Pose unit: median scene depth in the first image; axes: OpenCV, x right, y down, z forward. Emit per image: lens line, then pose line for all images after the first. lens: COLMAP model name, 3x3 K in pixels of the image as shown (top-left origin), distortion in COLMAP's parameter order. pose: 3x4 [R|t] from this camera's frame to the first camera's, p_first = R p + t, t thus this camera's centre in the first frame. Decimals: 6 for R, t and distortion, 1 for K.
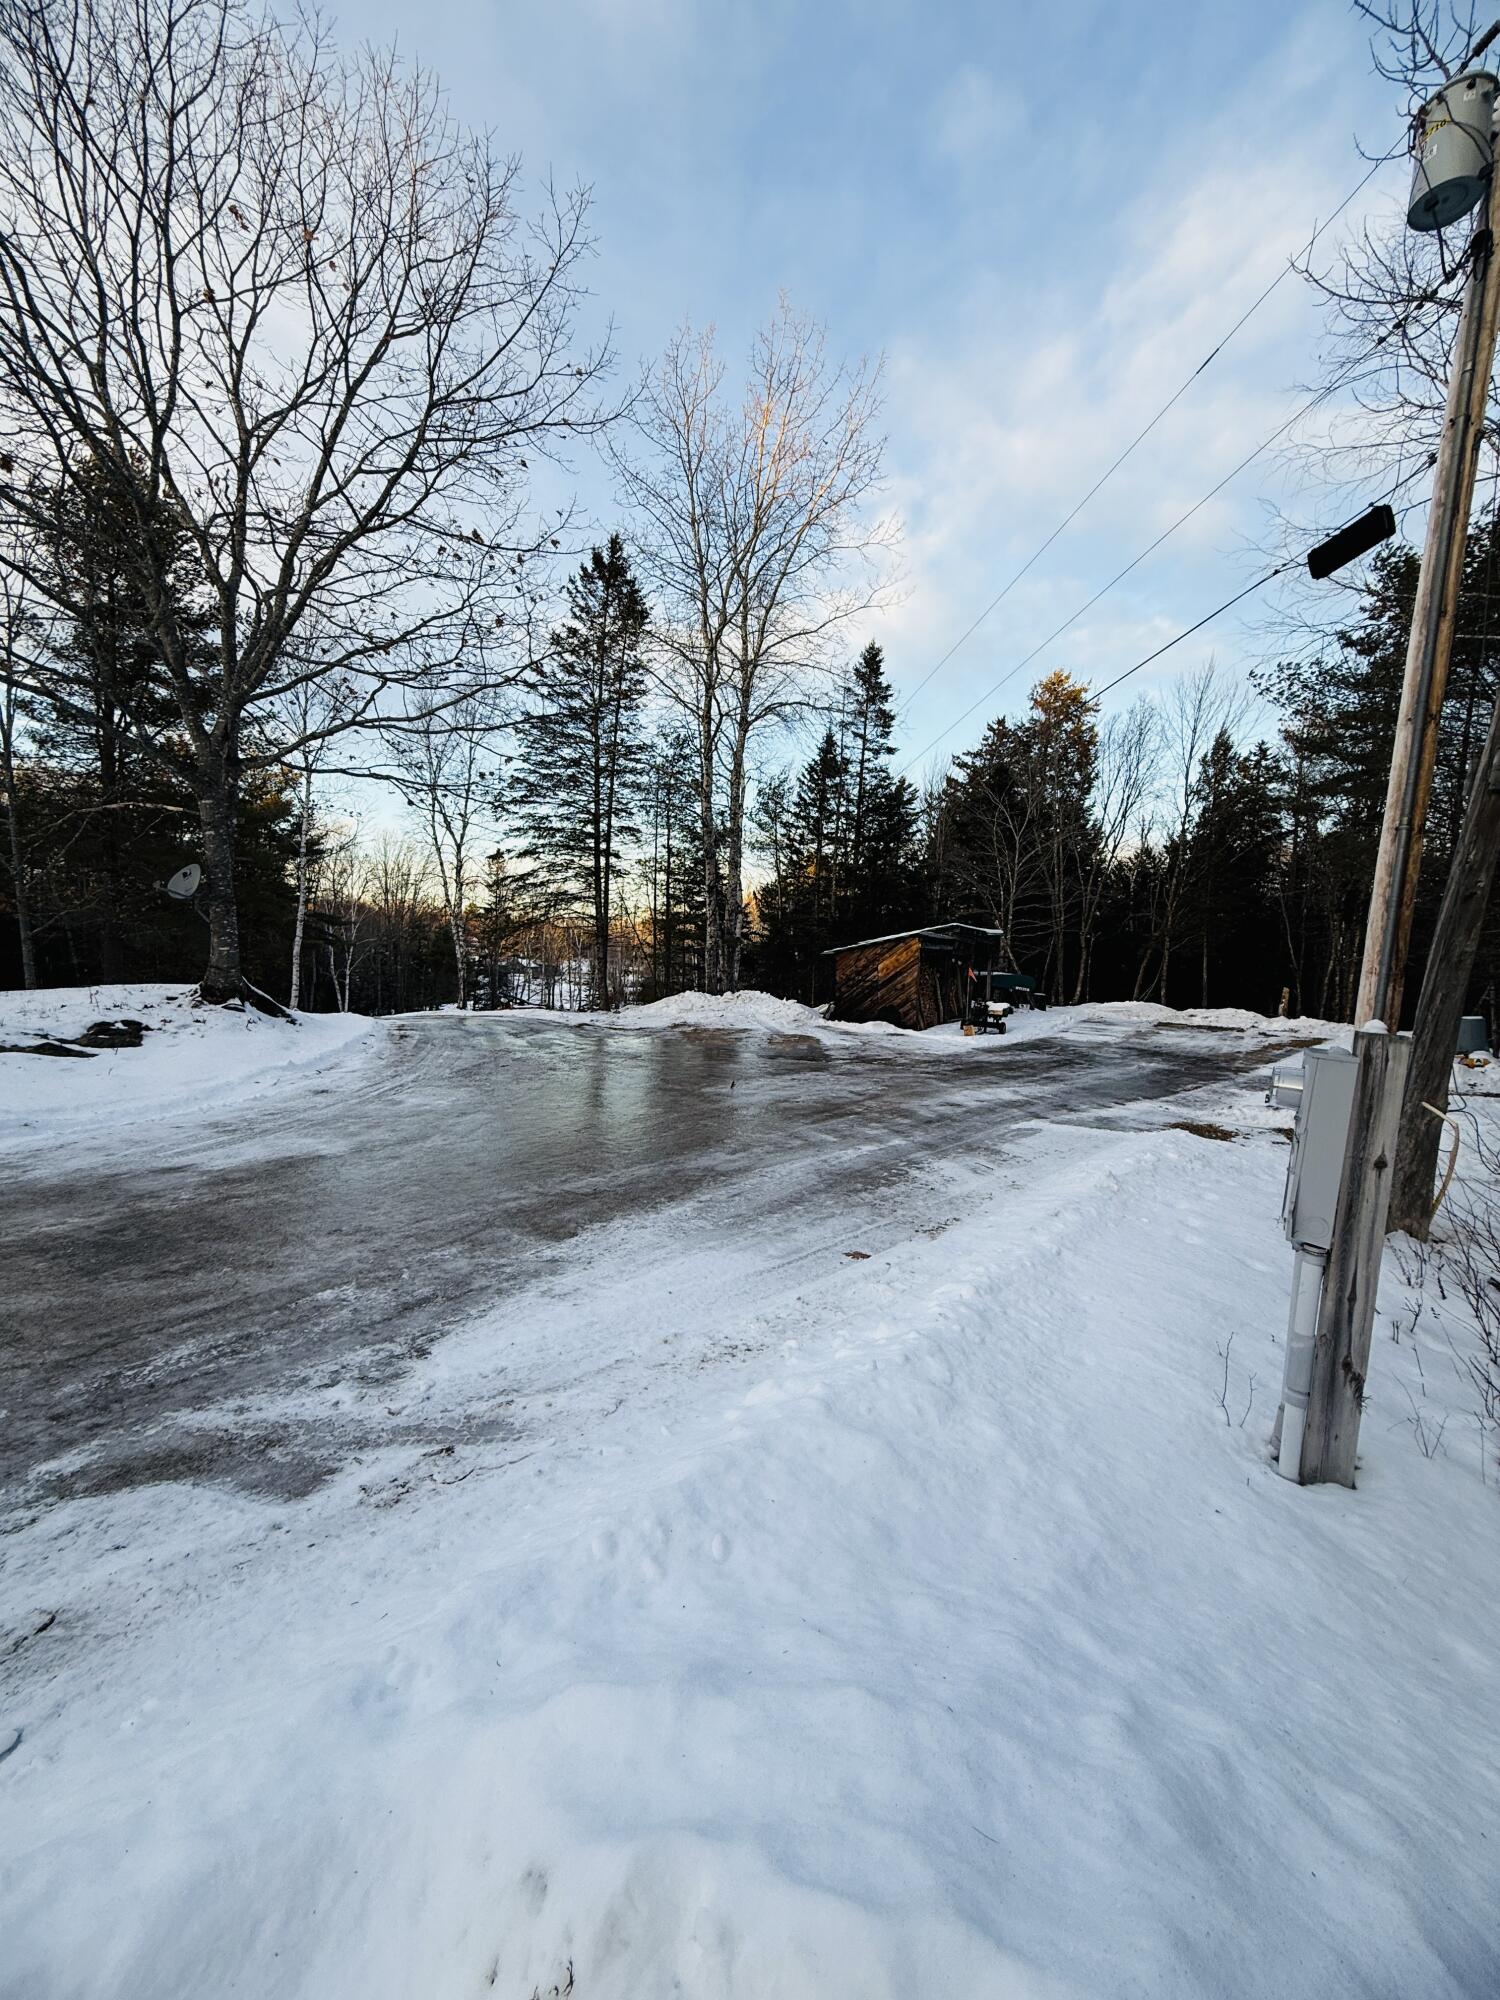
lens RADIAL K [[795.8, 0, 751.8], [0, 795.8, 994.9], [0, 0, 1]] dist [0.002277, 0.000152]
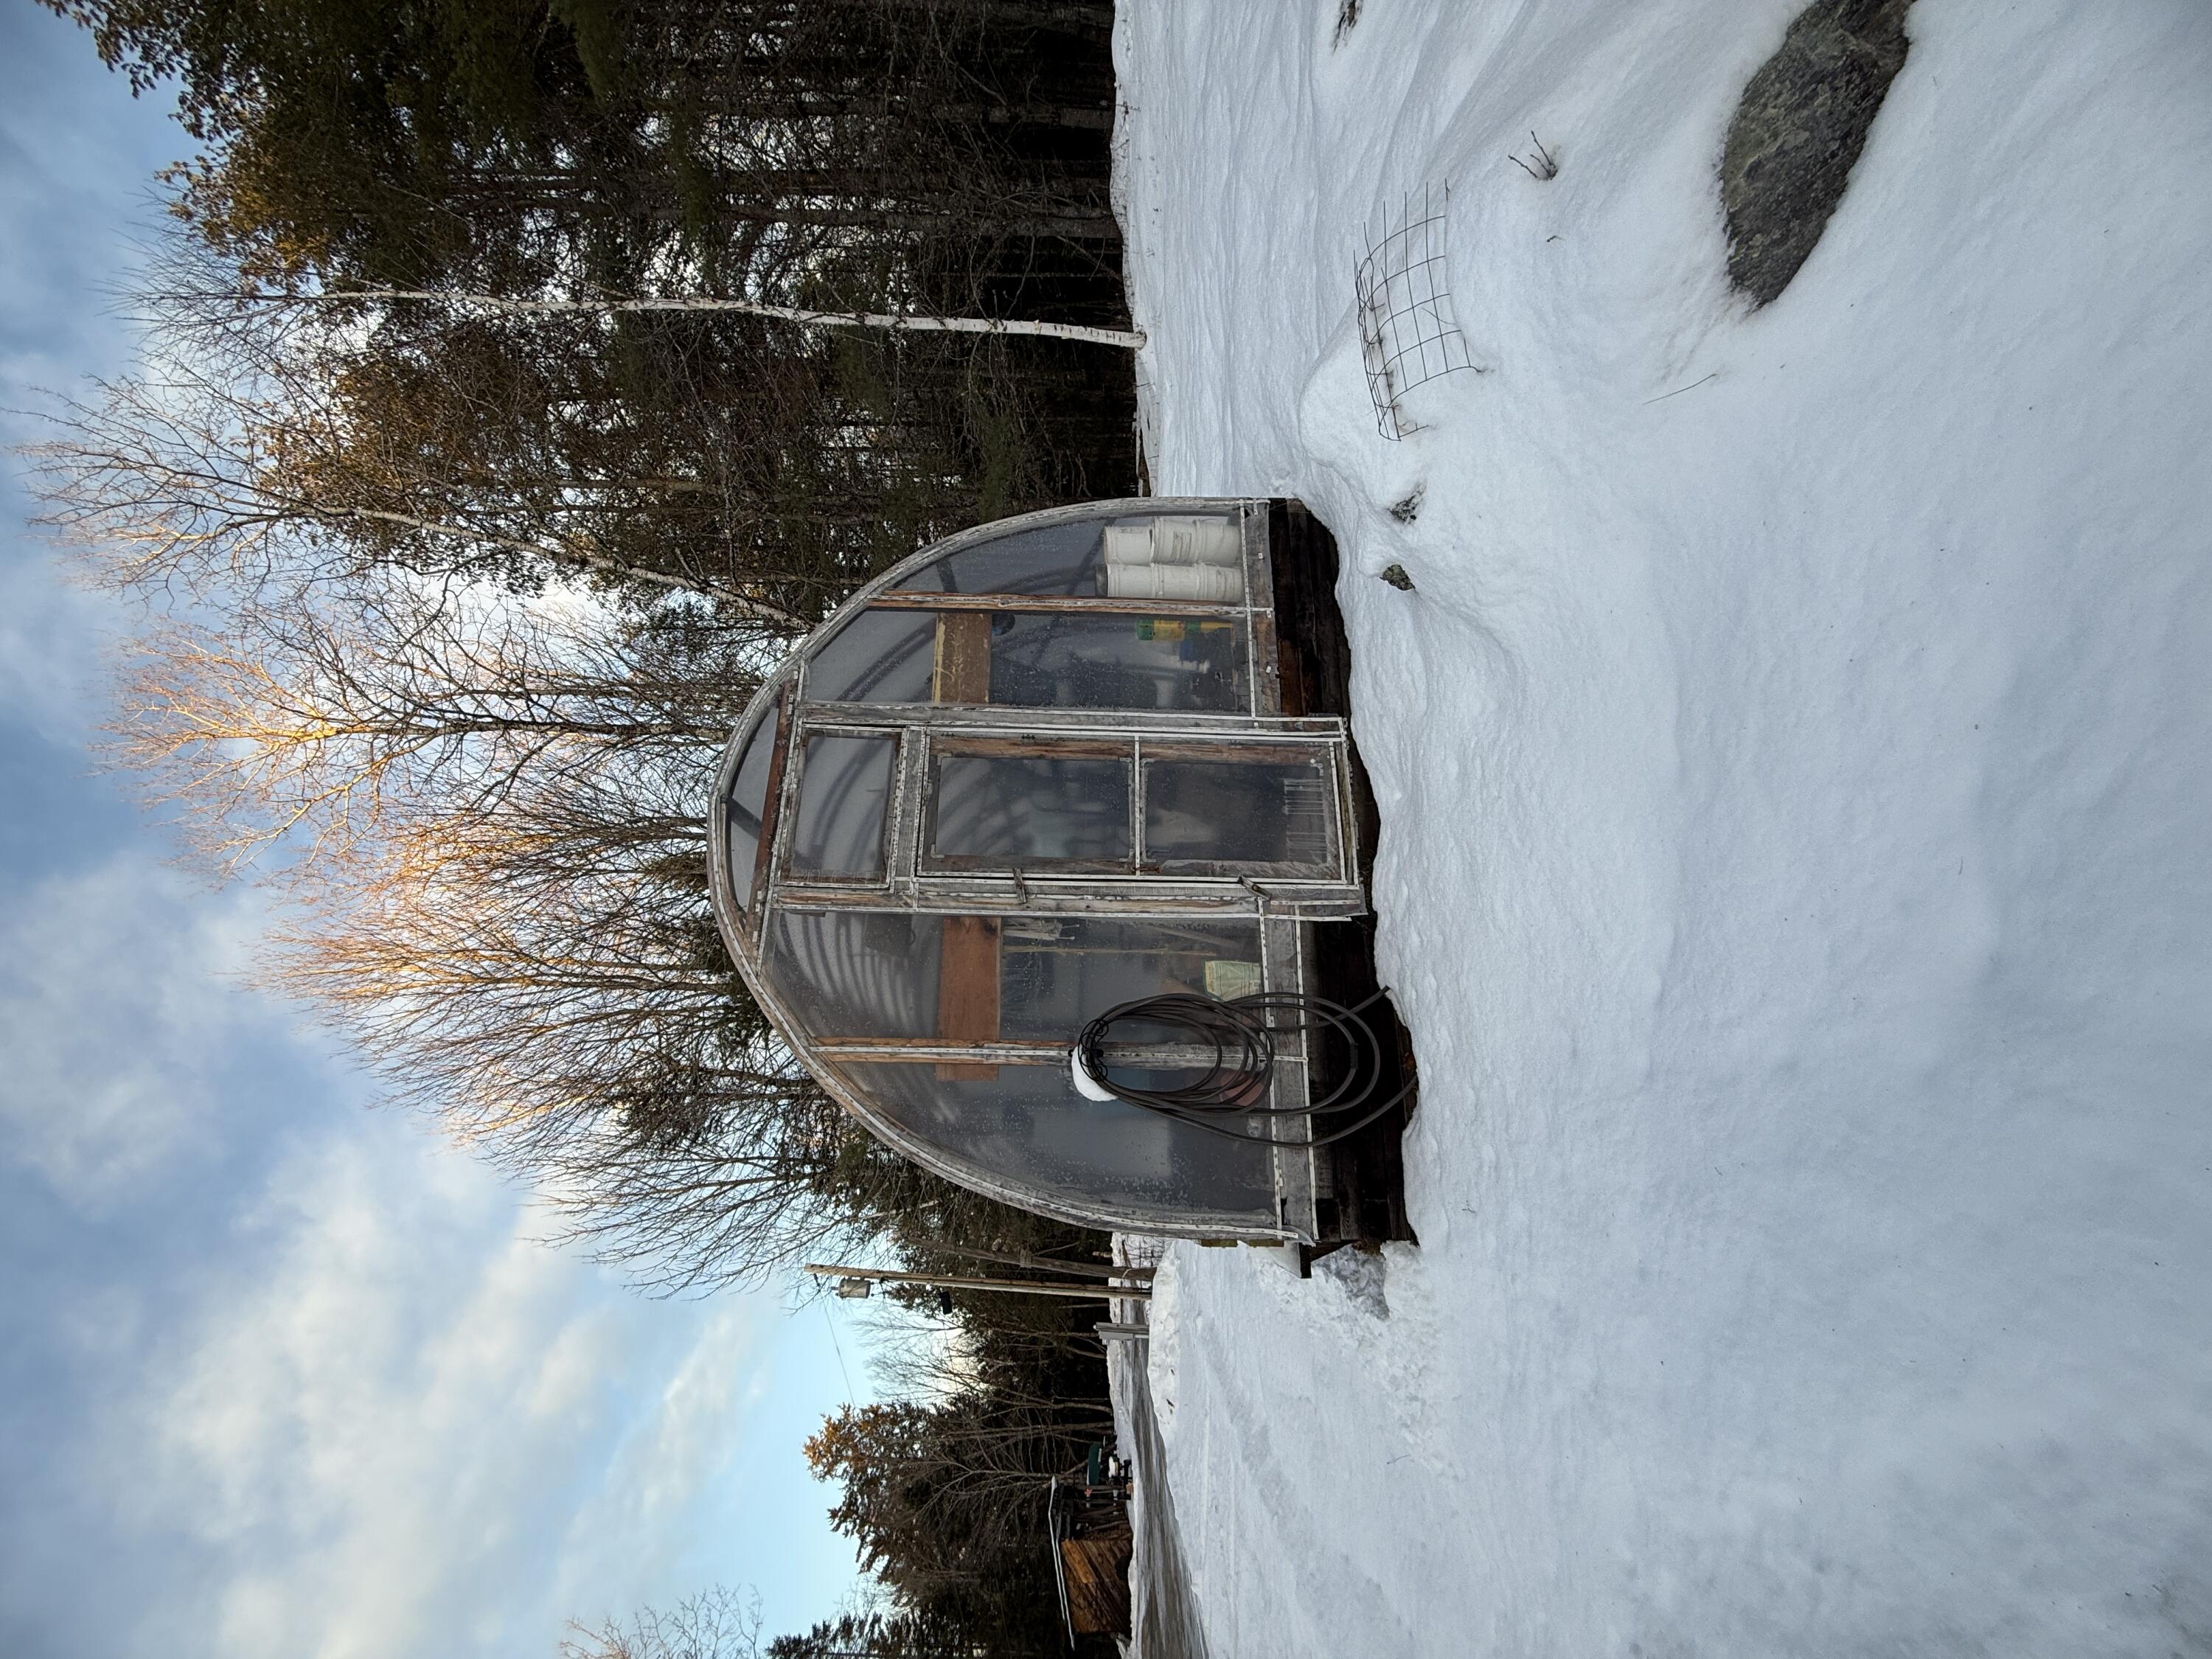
lens RADIAL K [[880.2, 0, 1107.0], [0, 880.2, 826.9], [0, 0, 1]] dist [0.002277, 0.000152]
pose [[-0.044455, -0.553240, 0.831835, -0.160597], [0.998721, -0.044698, 0.023646, 0.009362], [0.024099, 0.831822, 0.554519, -0.352347]]
